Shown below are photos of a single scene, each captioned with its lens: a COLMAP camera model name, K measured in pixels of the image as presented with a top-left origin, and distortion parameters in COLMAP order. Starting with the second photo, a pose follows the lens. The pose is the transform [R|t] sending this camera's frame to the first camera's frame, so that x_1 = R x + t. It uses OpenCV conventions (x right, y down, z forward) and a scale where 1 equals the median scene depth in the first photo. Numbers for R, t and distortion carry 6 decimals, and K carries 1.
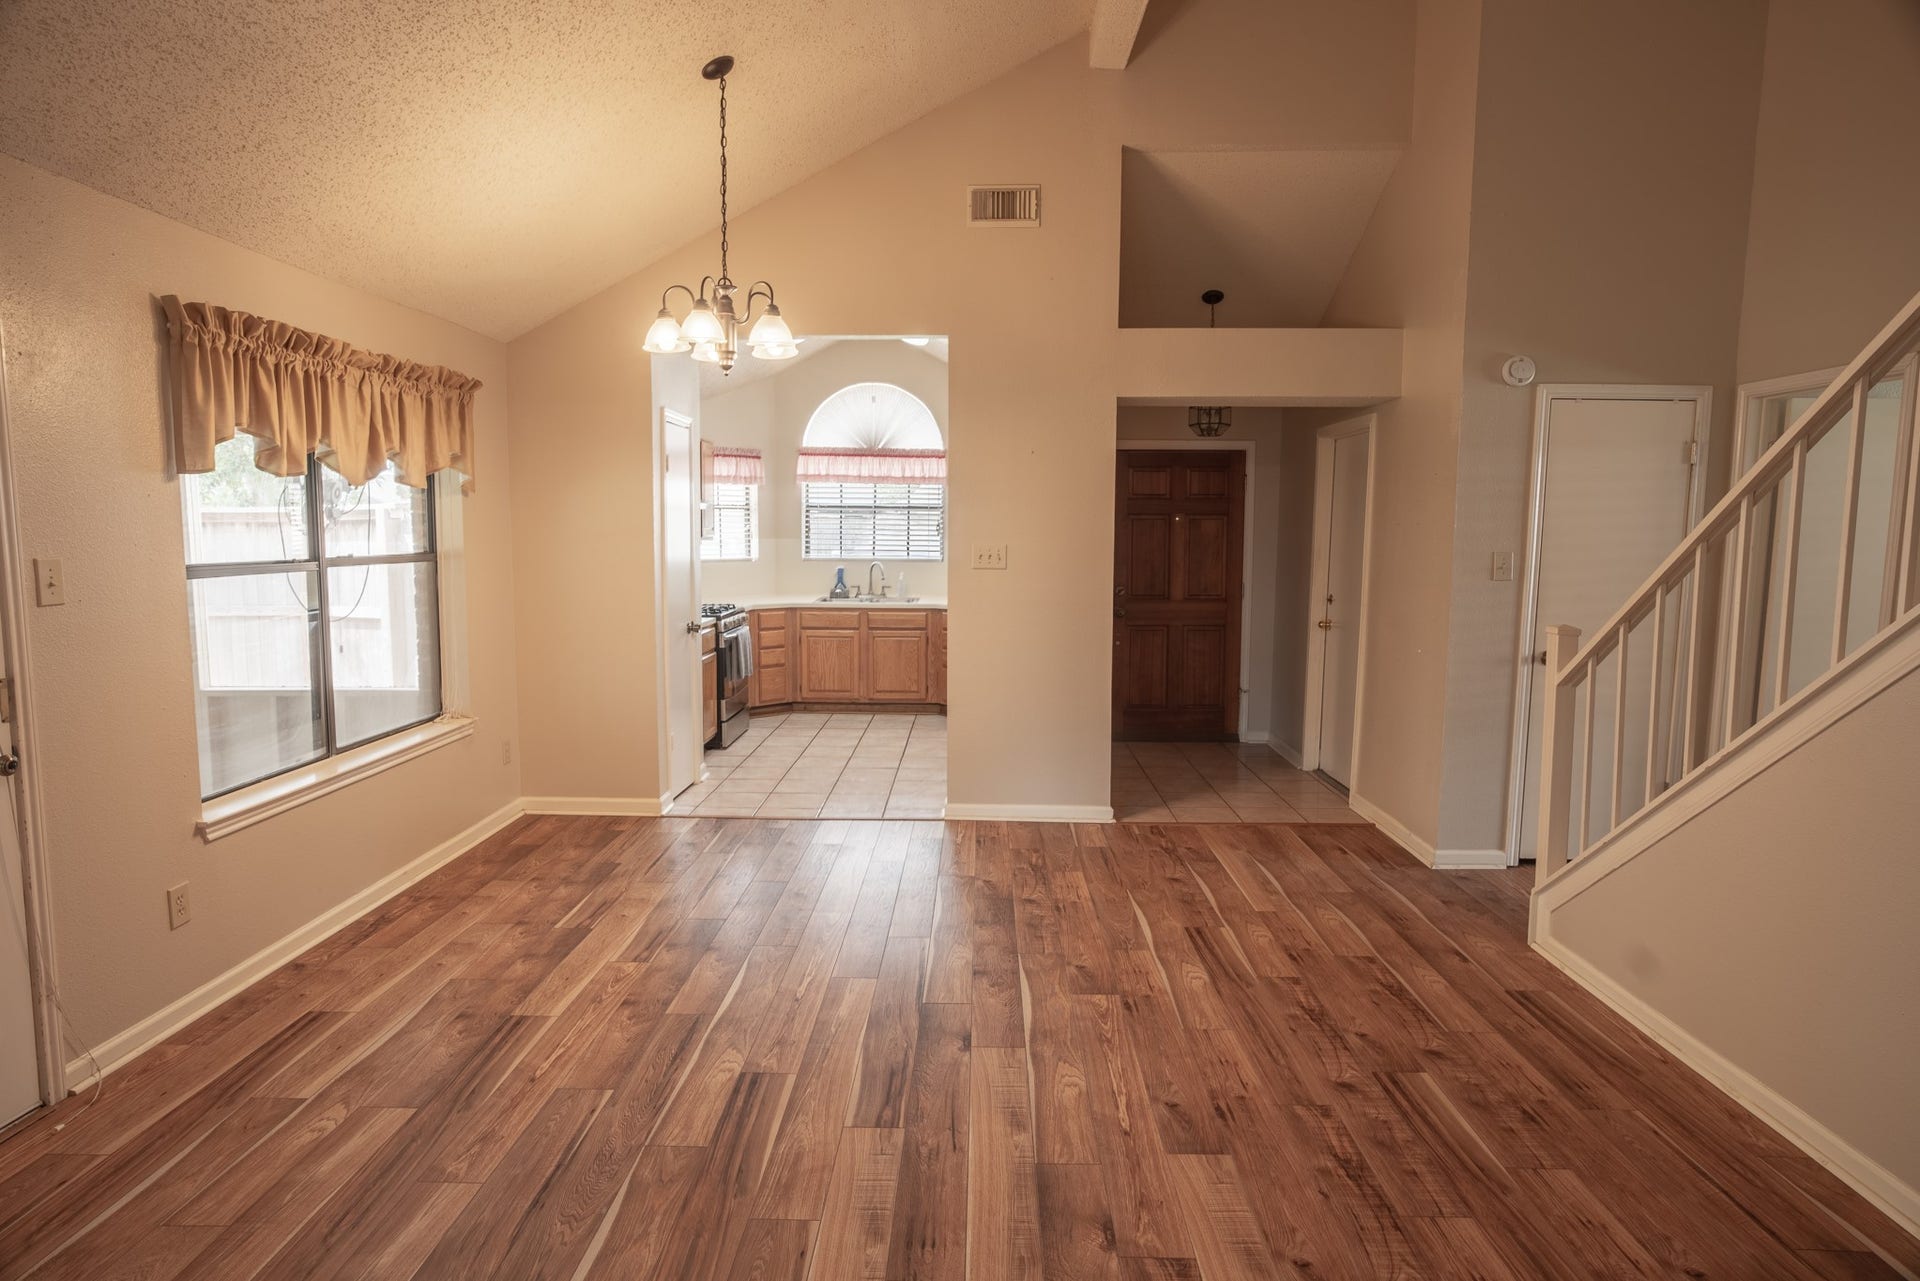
lens RADIAL K [[1113.1, 0, 960.0], [0, 1113.1, 640.5], [0, 0, 1]] dist [-0.040120, 0.023523]
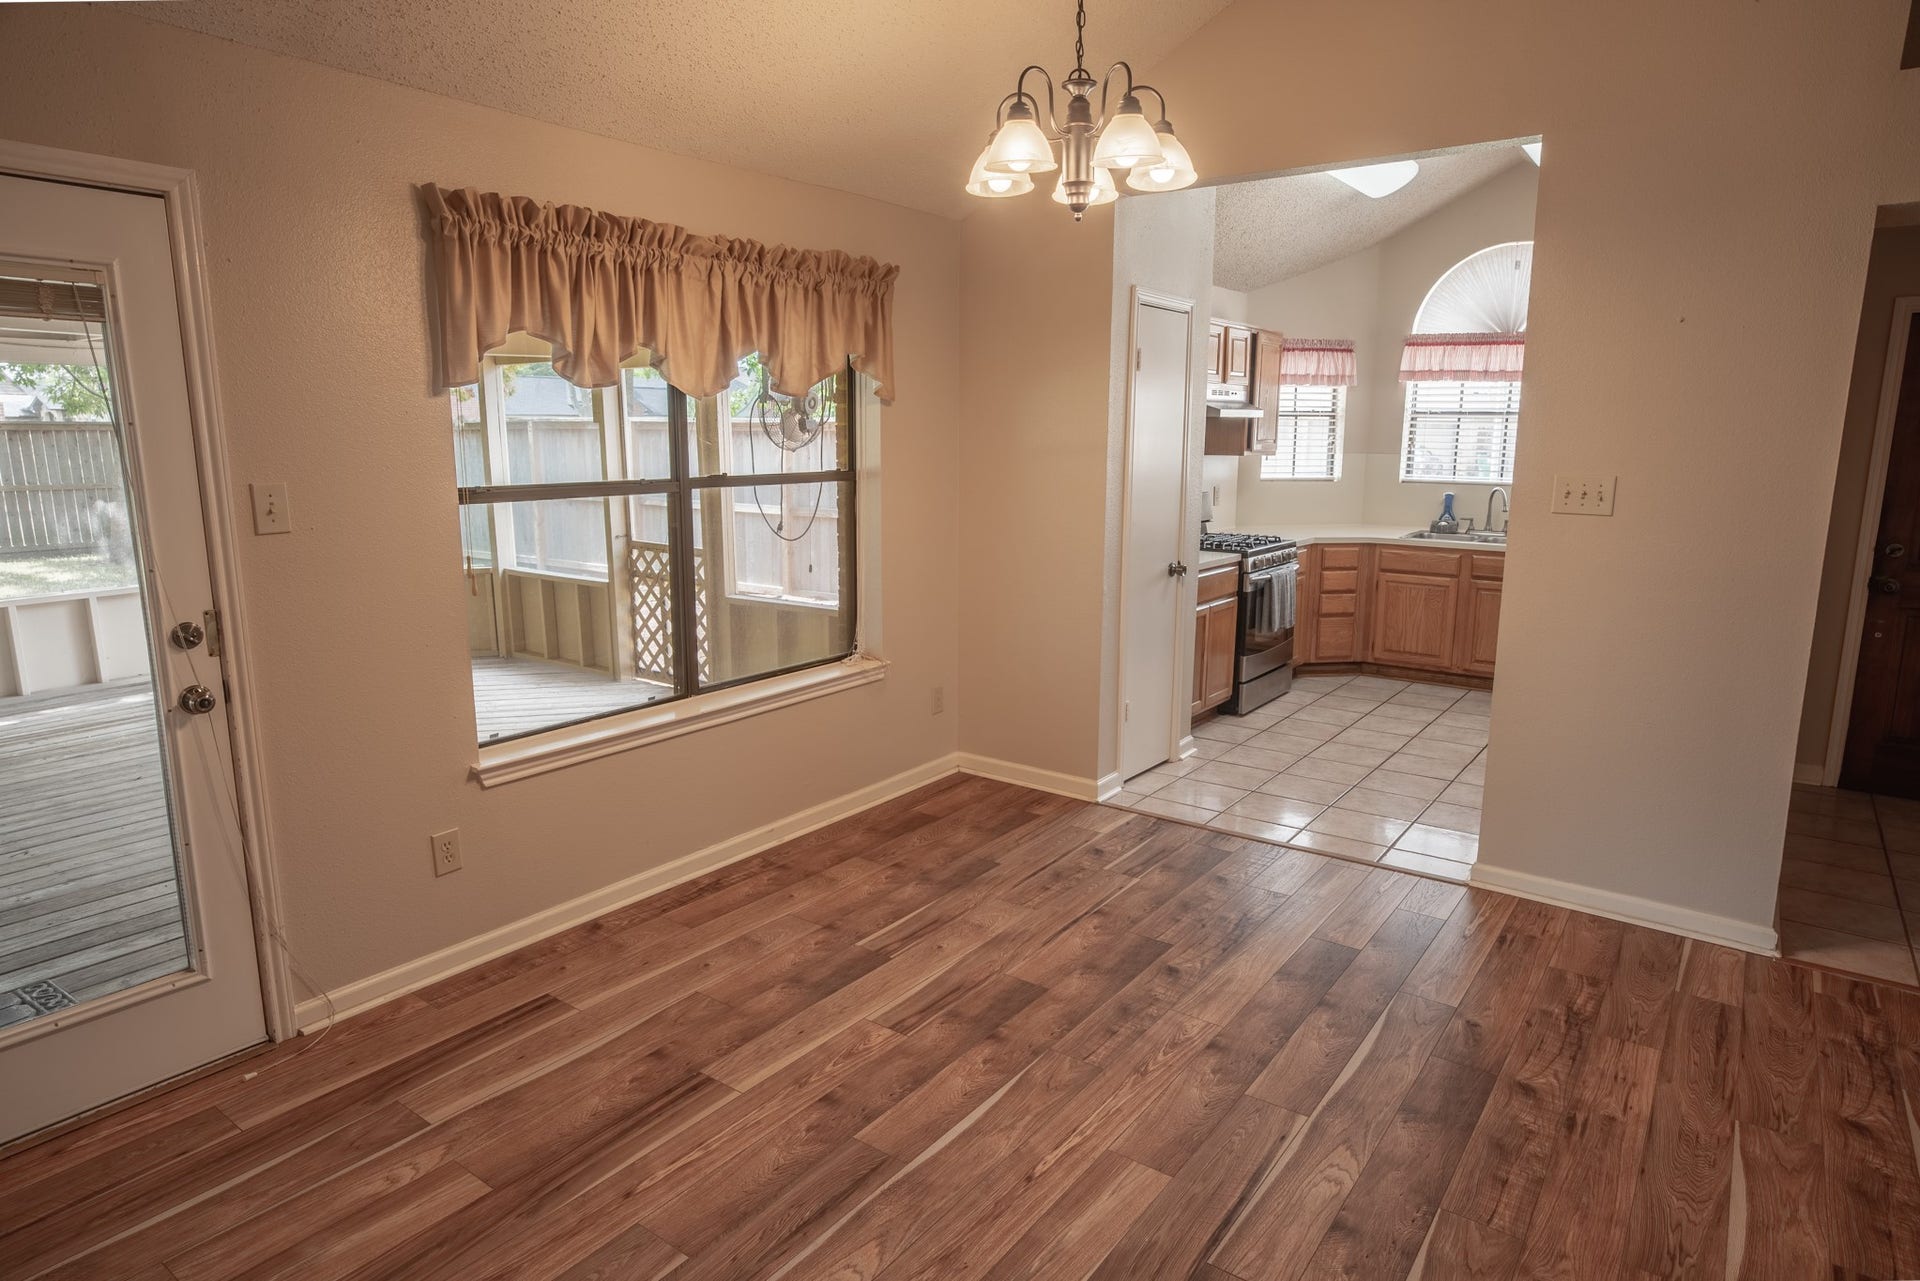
lens RADIAL K [[1121.7, 0, 950.6], [0, 1121.7, 641.5], [0, 0, 1]] dist [-0.039540, 0.028944]
pose [[0.815484, 0.105068, -0.569163, 0.138032], [-0.057675, 0.993242, 0.100718, -0.049424], [0.575898, -0.049307, 0.816033, 0.393250]]
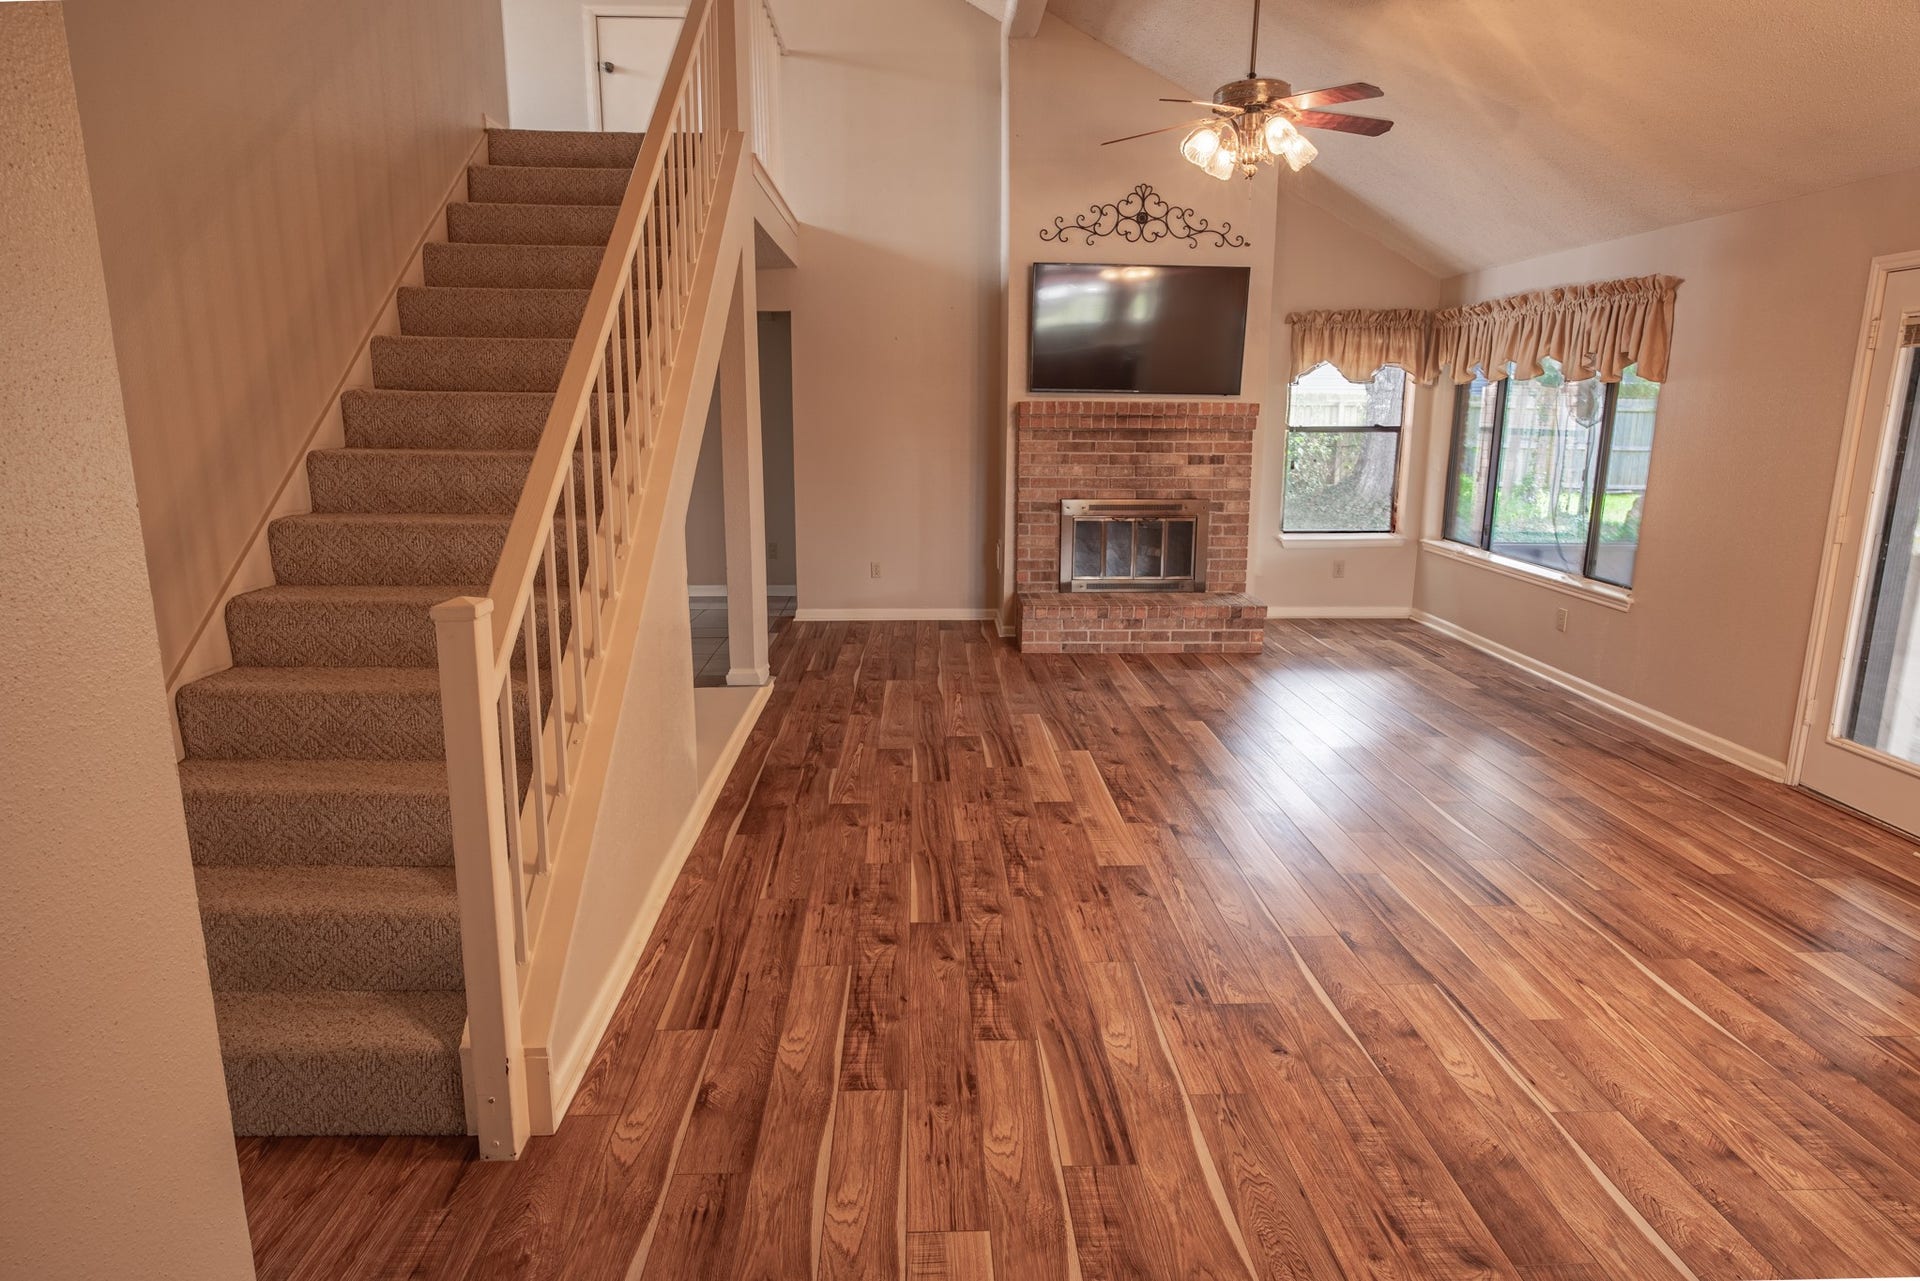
lens RADIAL K [[1113.1, 0, 960.0], [0, 1113.1, 640.5], [0, 0, 1]] dist [-0.040120, 0.023523]
pose [[-0.998491, 0.002164, -0.054867, 0.331627], [-0.014901, 0.951047, 0.308685, -0.159777], [0.052849, 0.309037, -0.949580, 1.491286]]
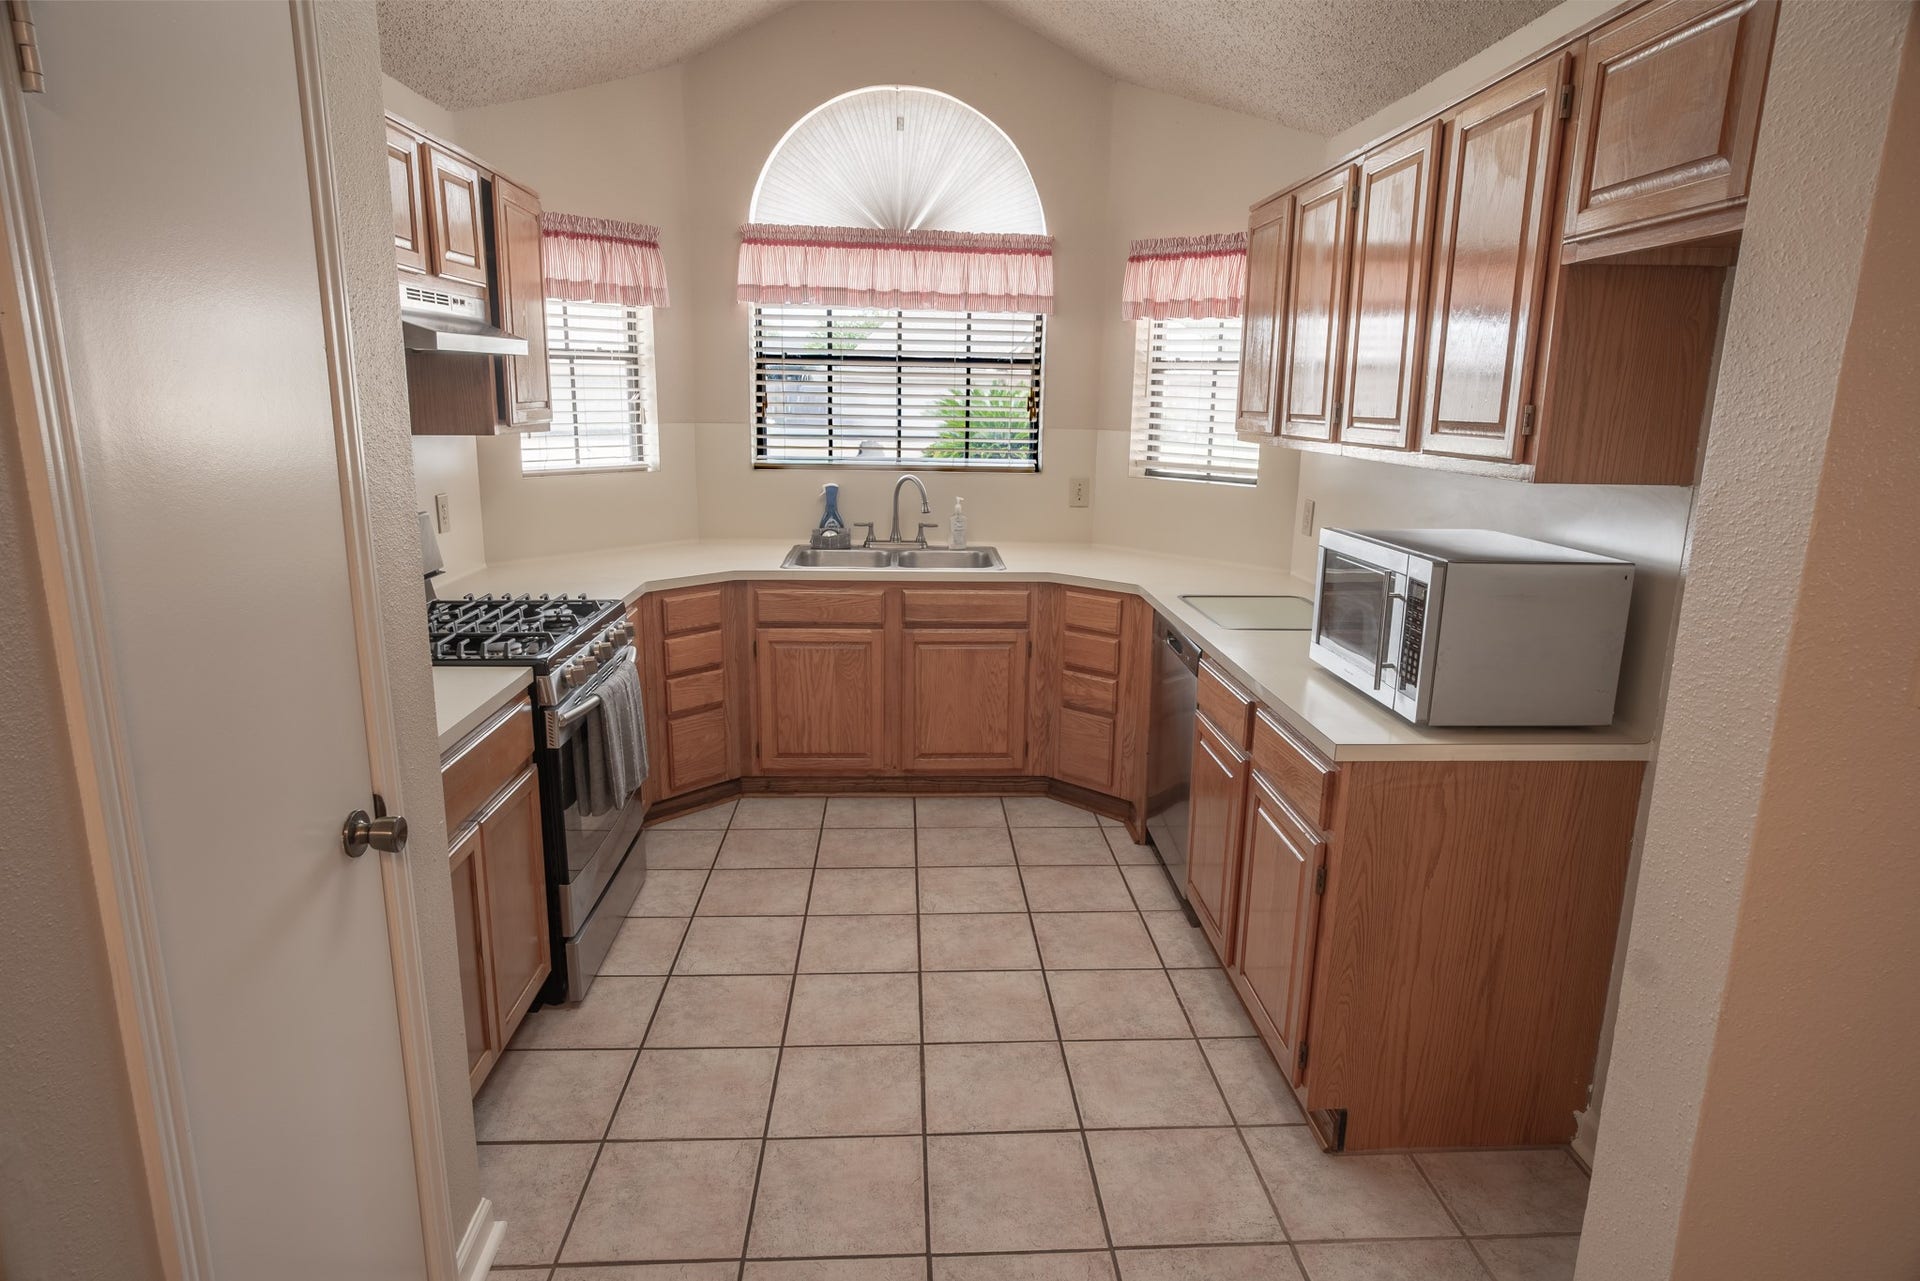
lens RADIAL K [[1101.4, 0, 960.0], [0, 1101.4, 640.5], [0, 0, 1]] dist [-0.041326, 0.032774]
pose [[0.997374, -0.006817, 0.072104, -0.199665], [-0.002024, 0.992548, 0.121839, -0.130409], [-0.072397, -0.121665, 0.989927, 1.179716]]
